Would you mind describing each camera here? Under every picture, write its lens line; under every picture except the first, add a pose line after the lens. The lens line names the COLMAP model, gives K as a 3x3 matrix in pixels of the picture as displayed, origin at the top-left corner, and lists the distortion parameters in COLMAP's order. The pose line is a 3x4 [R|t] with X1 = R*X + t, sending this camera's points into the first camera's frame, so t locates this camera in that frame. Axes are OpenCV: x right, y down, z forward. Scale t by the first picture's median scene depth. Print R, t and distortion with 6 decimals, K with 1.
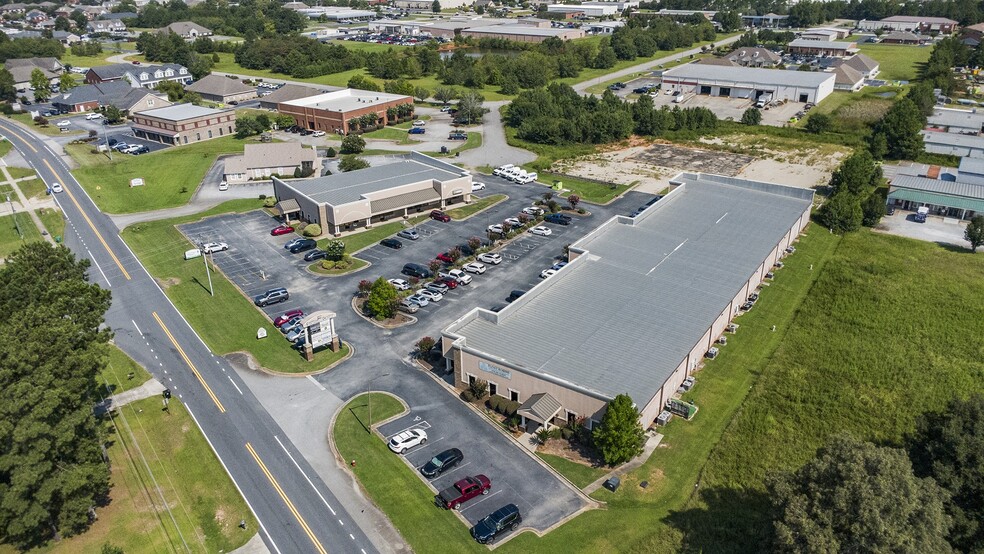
lens RADIAL K [[692.2, 0, 492.0], [0, 692.2, 277.0], [0, 0, 1]] dist [0.004454, 0.002249]
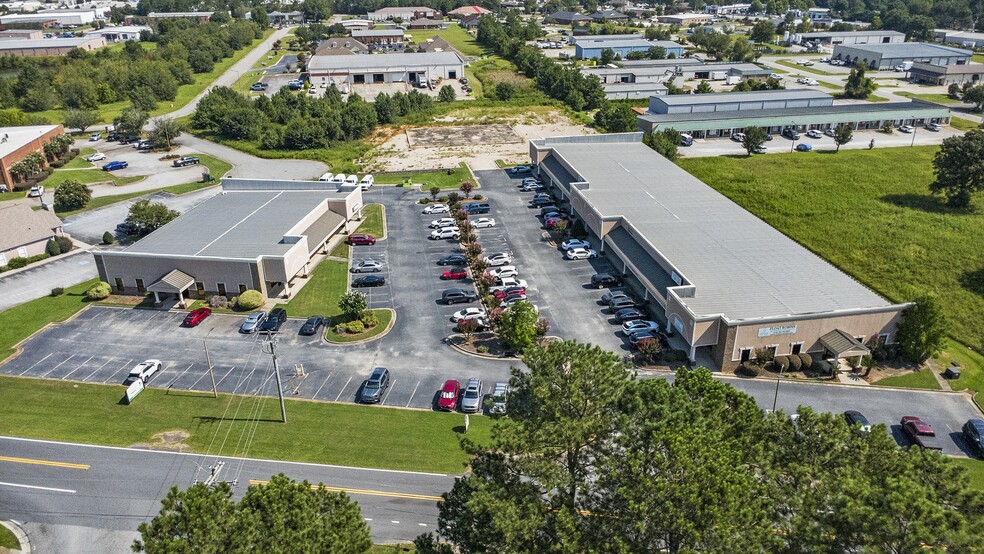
lens RADIAL K [[692.2, 0, 492.0], [0, 692.2, 277.0], [0, 0, 1]] dist [0.004454, 0.002249]
pose [[0.716168, -0.288222, 0.635634, -0.520221], [0.294414, 0.950507, 0.099283, -0.087038], [-0.632790, 0.116037, 0.765579, 0.316142]]
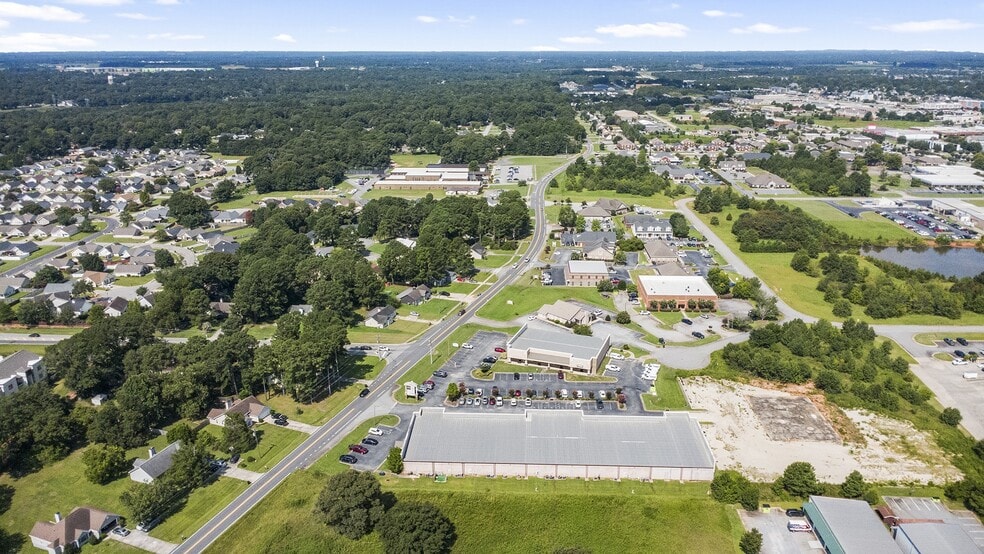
lens RADIAL K [[692.2, 0, 492.0], [0, 692.2, 277.0], [0, 0, 1]] dist [0.004454, 0.002249]
pose [[0.518603, 0.270029, -0.811255, 1.295494], [-0.353366, 0.931686, 0.084222, -0.438038], [0.778577, 0.242992, 0.578595, -0.243587]]
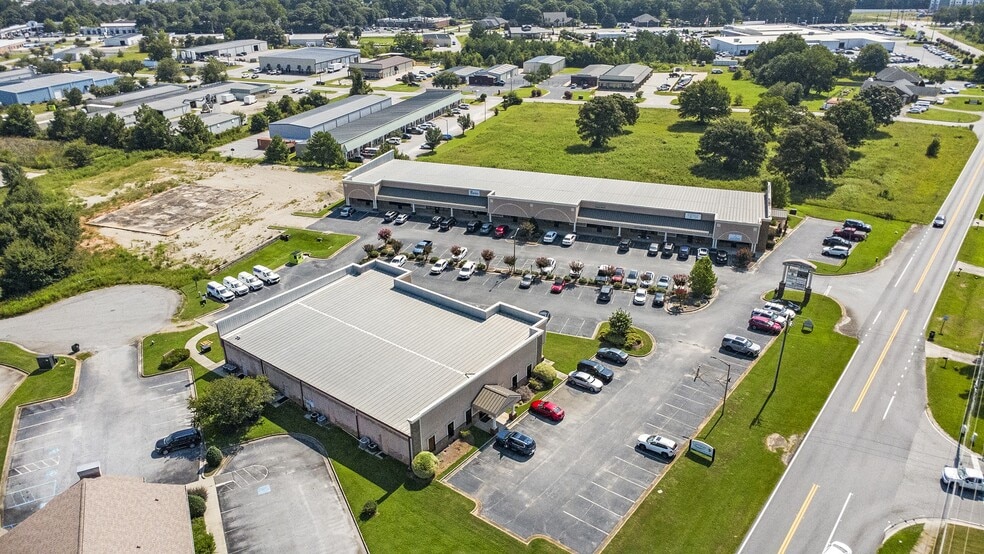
lens RADIAL K [[697.1, 0, 516.7], [0, 697.1, 264.5], [0, 0, 1]] dist [-0.025792, 0.000803]
pose [[-0.296777, -0.375352, 0.878086, -0.802134], [0.393956, 0.789496, 0.470633, -0.476777], [-0.869898, 0.485600, -0.086432, 1.037434]]
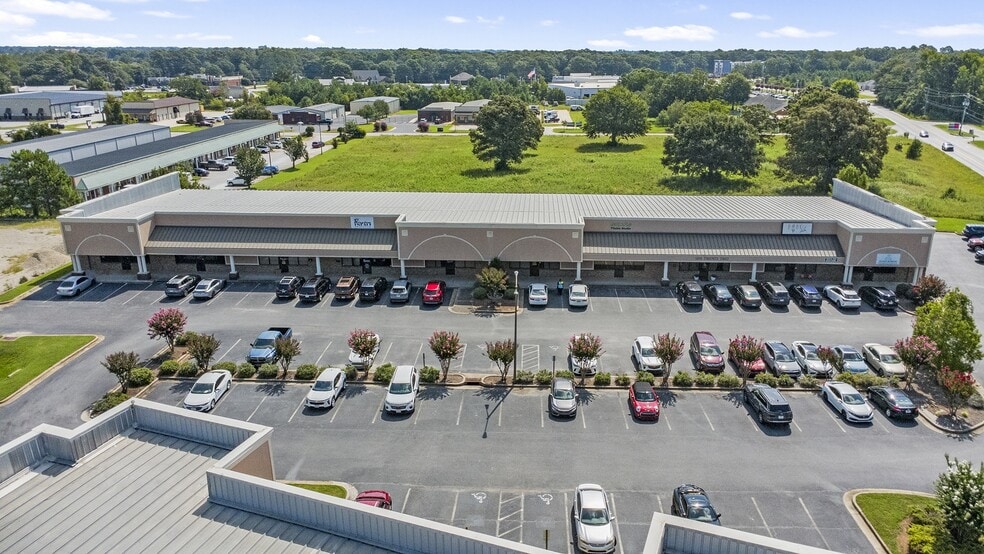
lens RADIAL K [[709.4, 0, 513.8], [0, 709.4, 280.3], [0, 0, 1]] dist [0.000348, -0.007828]
pose [[-0.544164, -0.253327, 0.799819, -0.300117], [0.353725, 0.795177, 0.492516, -0.273072], [-0.760766, 0.550925, -0.343099, 1.068346]]
